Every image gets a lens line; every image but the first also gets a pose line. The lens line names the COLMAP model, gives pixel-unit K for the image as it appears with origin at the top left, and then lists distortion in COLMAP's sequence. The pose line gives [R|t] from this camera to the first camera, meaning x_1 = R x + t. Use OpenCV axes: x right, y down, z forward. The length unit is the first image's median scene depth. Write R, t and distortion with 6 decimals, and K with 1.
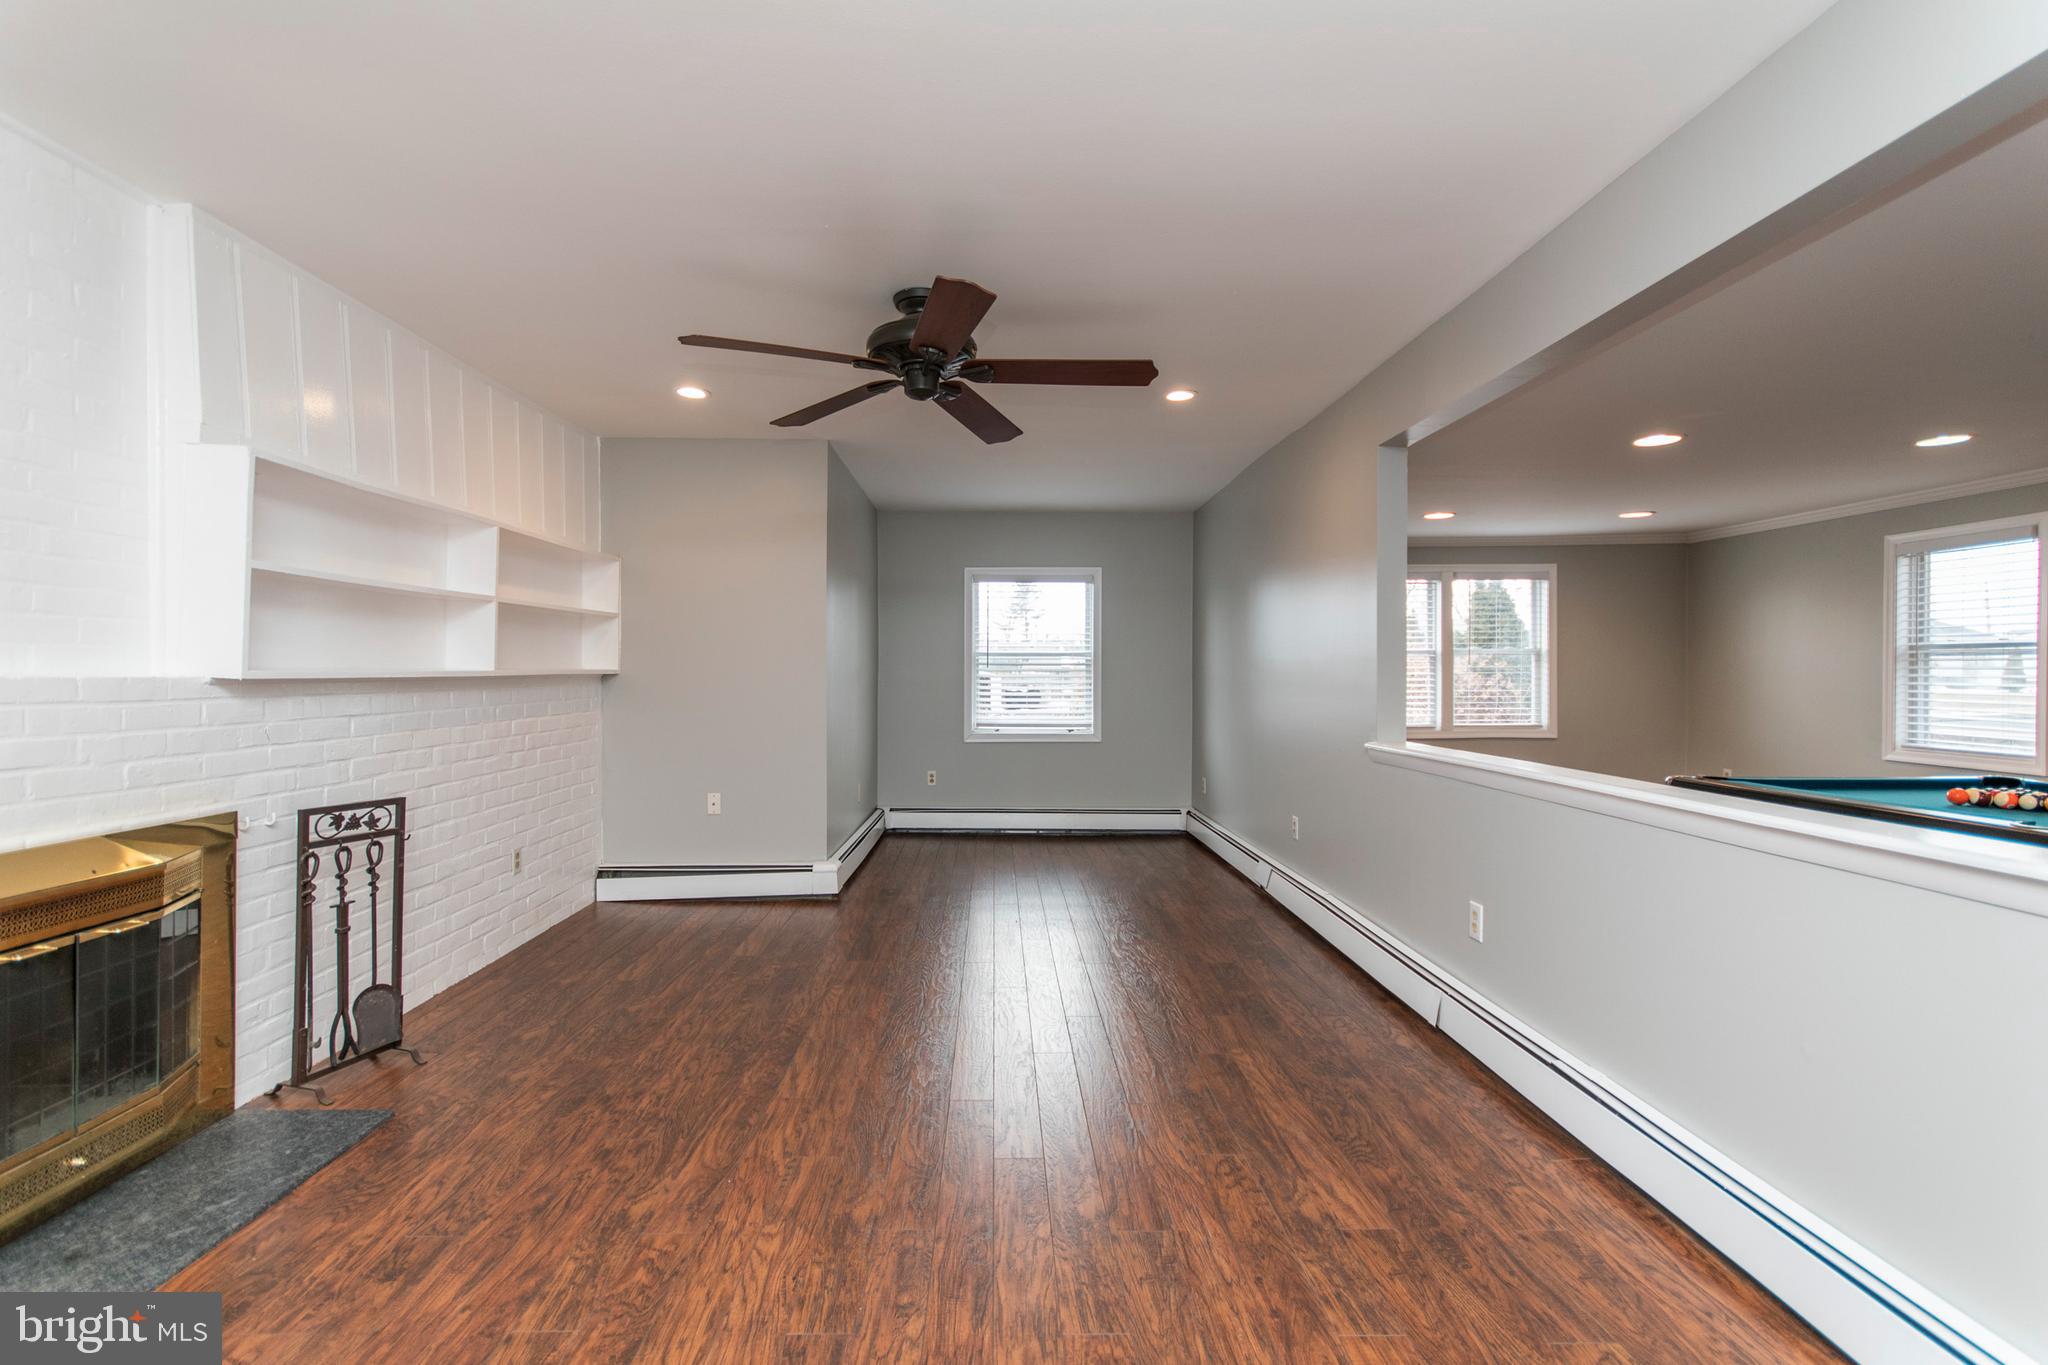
lens RADIAL K [[903.0, 0, 1007.7], [0, 903.0, 676.8], [0, 0, 1]] dist [0.006335, -0.002343]
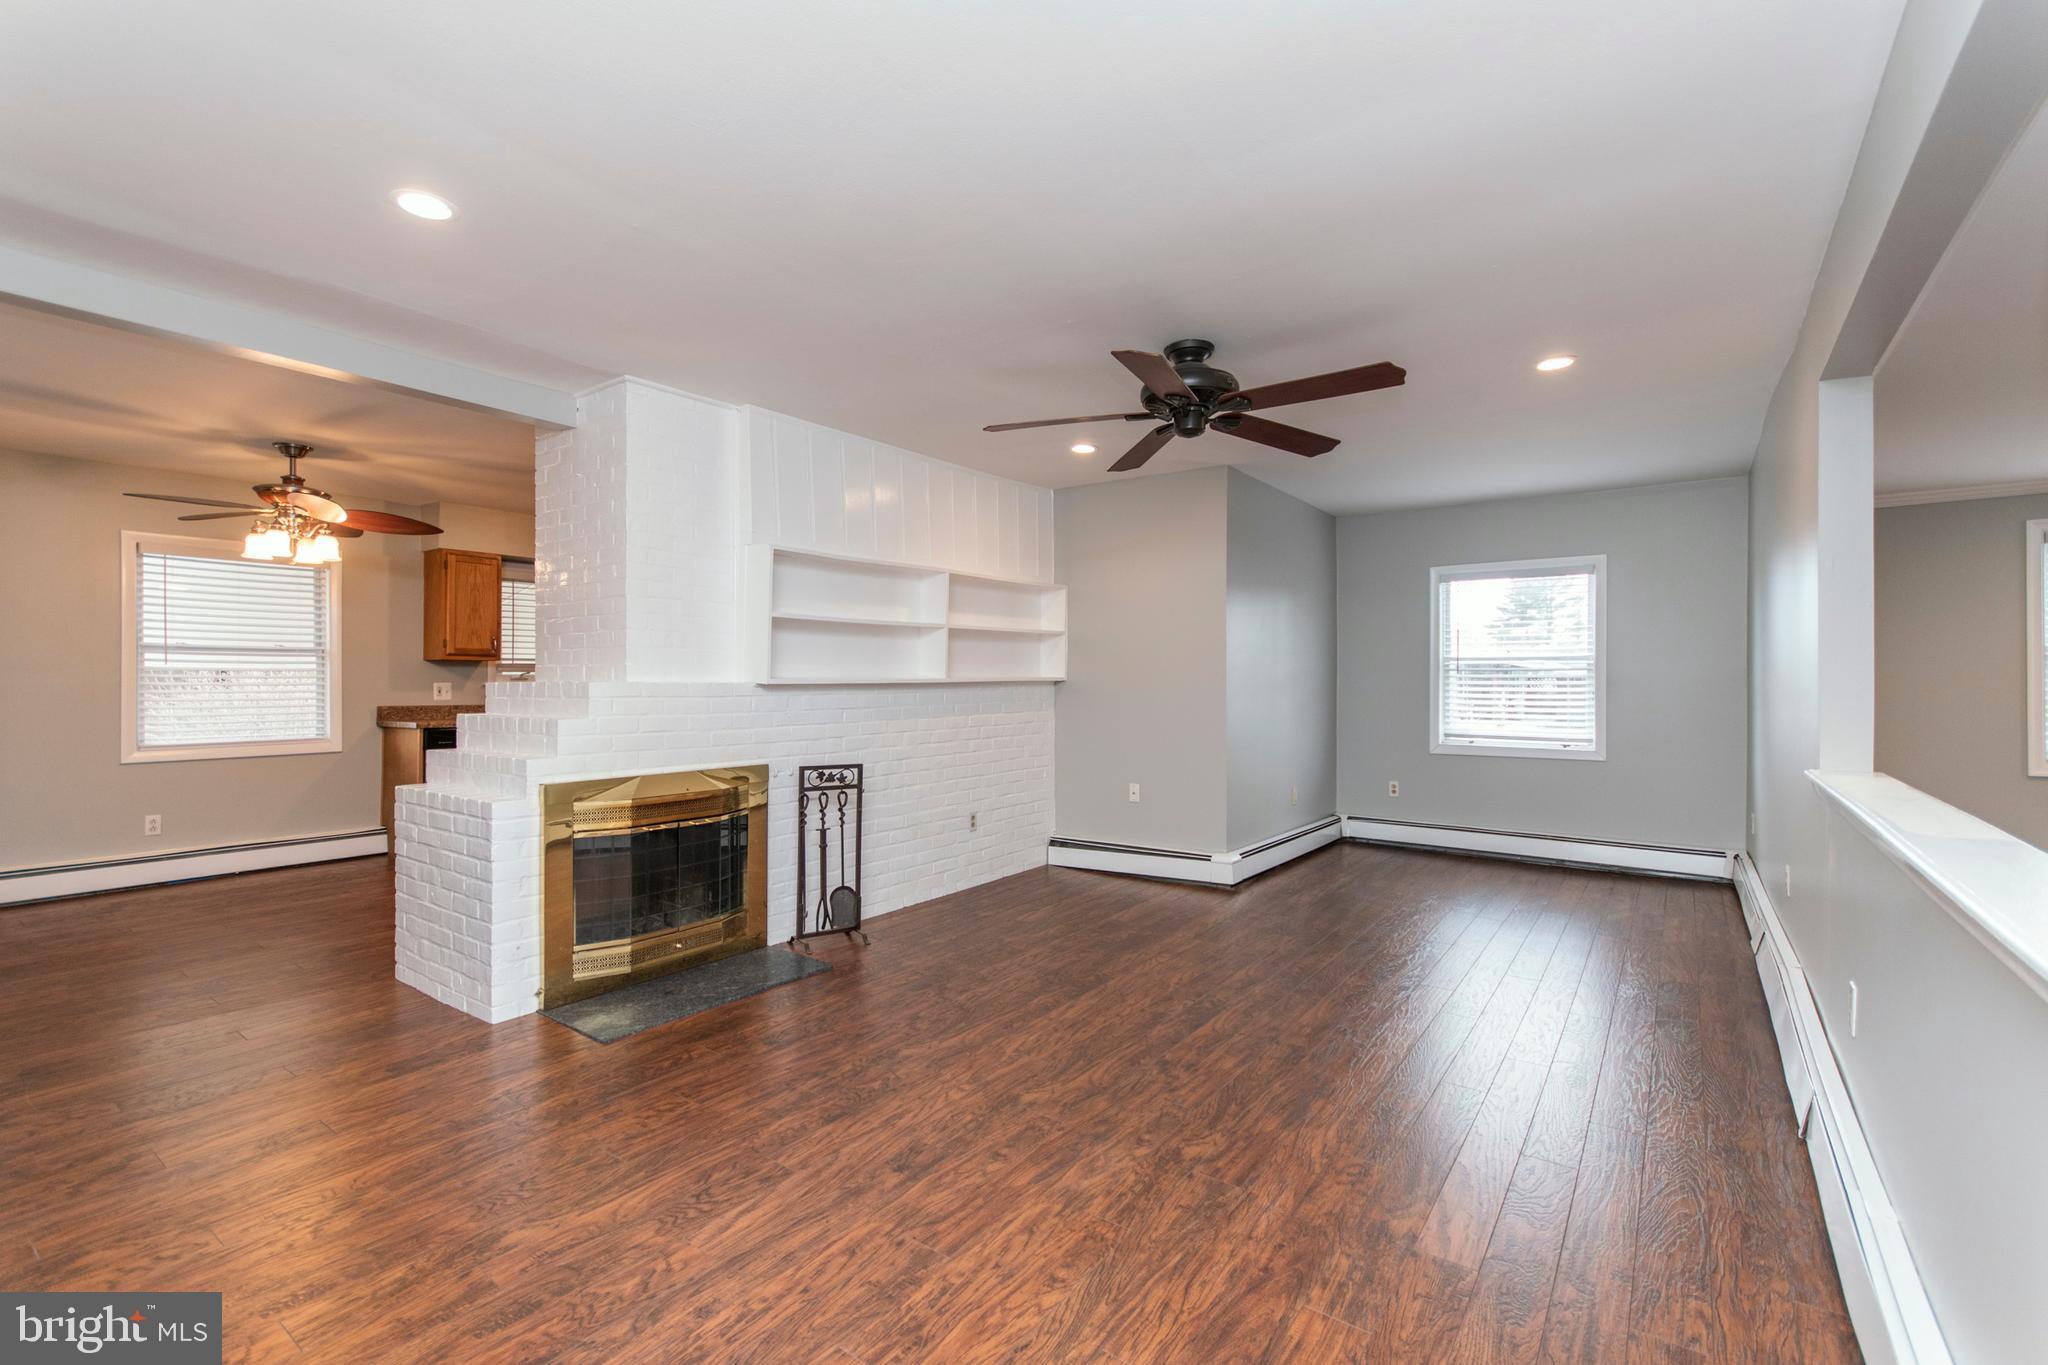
lens RADIAL K [[903.0, 0, 1003.4], [0, 903.0, 676.2], [0, 0, 1]] dist [0.006335, -0.002343]
pose [[0.789544, -0.003836, -0.613682, 0.453150], [-0.001319, 0.999968, -0.007947, 0.000663], [0.613693, 0.007084, 0.789513, -0.034369]]
